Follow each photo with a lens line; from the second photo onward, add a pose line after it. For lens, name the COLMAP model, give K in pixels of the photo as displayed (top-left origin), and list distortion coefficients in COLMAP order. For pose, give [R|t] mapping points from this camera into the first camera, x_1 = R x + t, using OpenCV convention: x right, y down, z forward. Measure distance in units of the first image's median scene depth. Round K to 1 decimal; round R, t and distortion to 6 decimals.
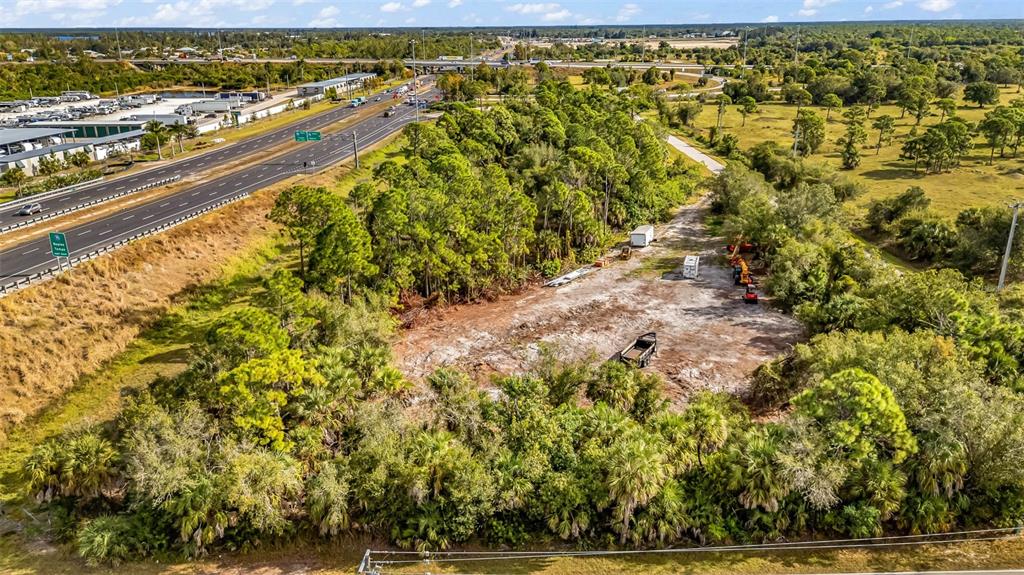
lens RADIAL K [[752.7, 0, 512.9], [0, 752.7, 292.2], [0, 0, 1]] dist [0.069498, -0.057703]
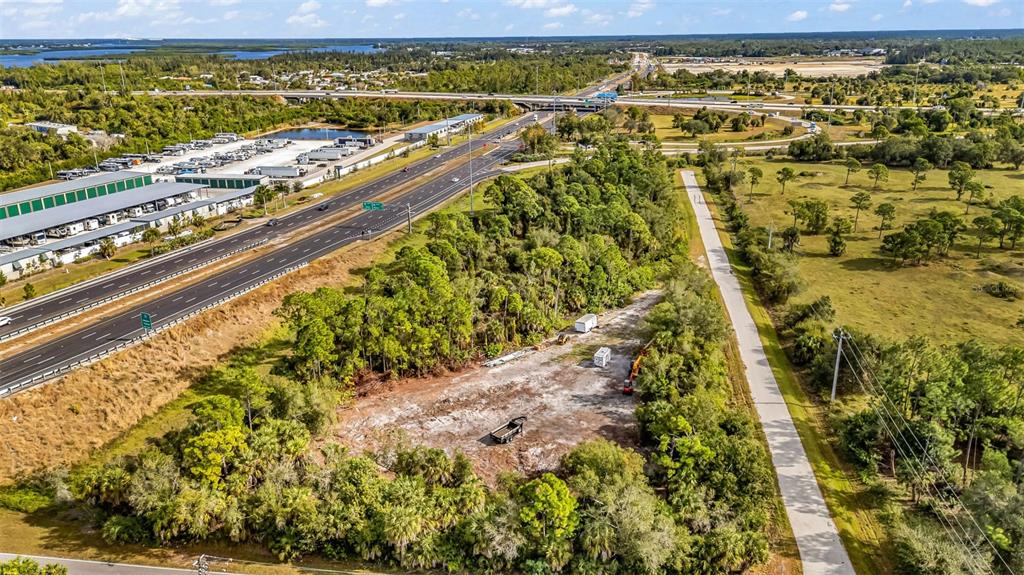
lens RADIAL K [[752.7, 0, 512.9], [0, 752.7, 292.2], [0, 0, 1]] dist [0.069498, -0.057703]
pose [[0.982587, 0.059335, -0.176075, 0.315771], [-0.060847, 0.998142, -0.003198, -0.134874], [0.175559, 0.013856, 0.984371, -0.290133]]
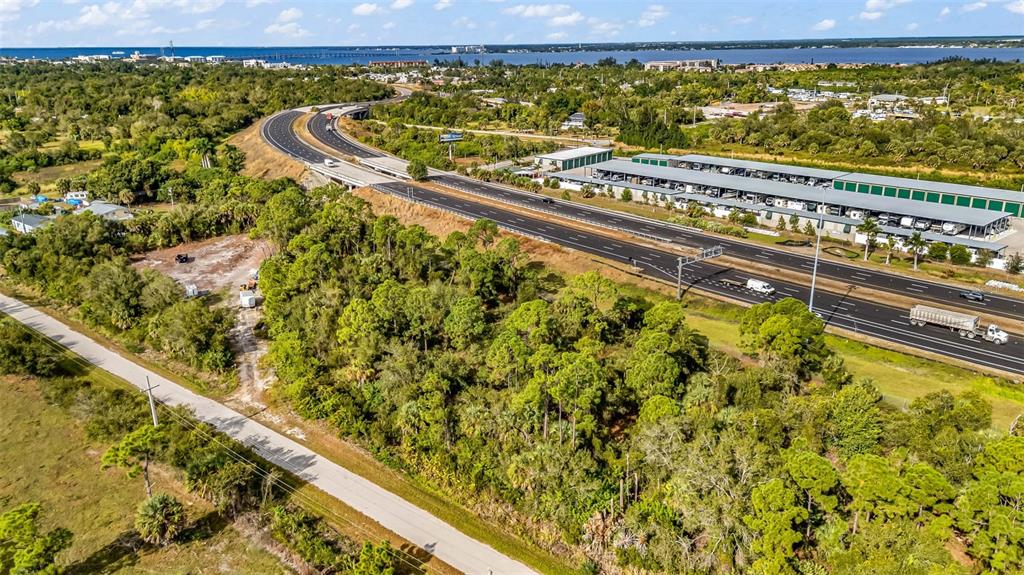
lens RADIAL K [[752.7, 0, 512.9], [0, 752.7, 292.2], [0, 0, 1]] dist [0.069498, -0.057703]
pose [[-0.663139, 0.251414, -0.705009, 0.929583], [-0.231333, 0.826945, 0.512491, -1.014964], [0.711851, 0.502945, -0.490219, 2.309703]]
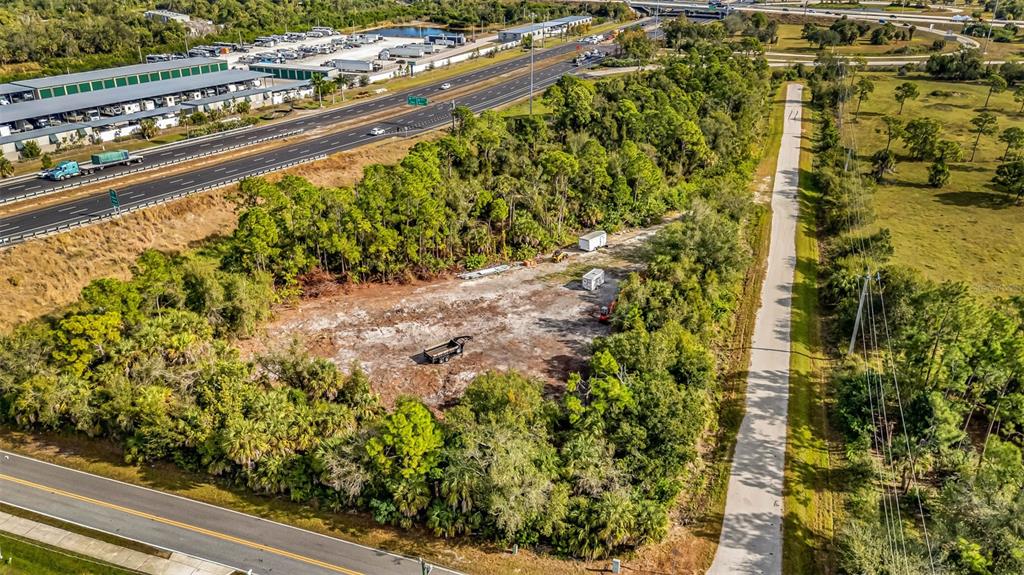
lens RADIAL K [[752.7, 0, 512.9], [0, 752.7, 292.2], [0, 0, 1]] dist [0.069498, -0.057703]
pose [[0.931764, 0.165768, -0.323012, 0.504164], [-0.134309, 0.983946, 0.117525, -0.134247], [0.337308, -0.066122, 0.939069, -0.082112]]
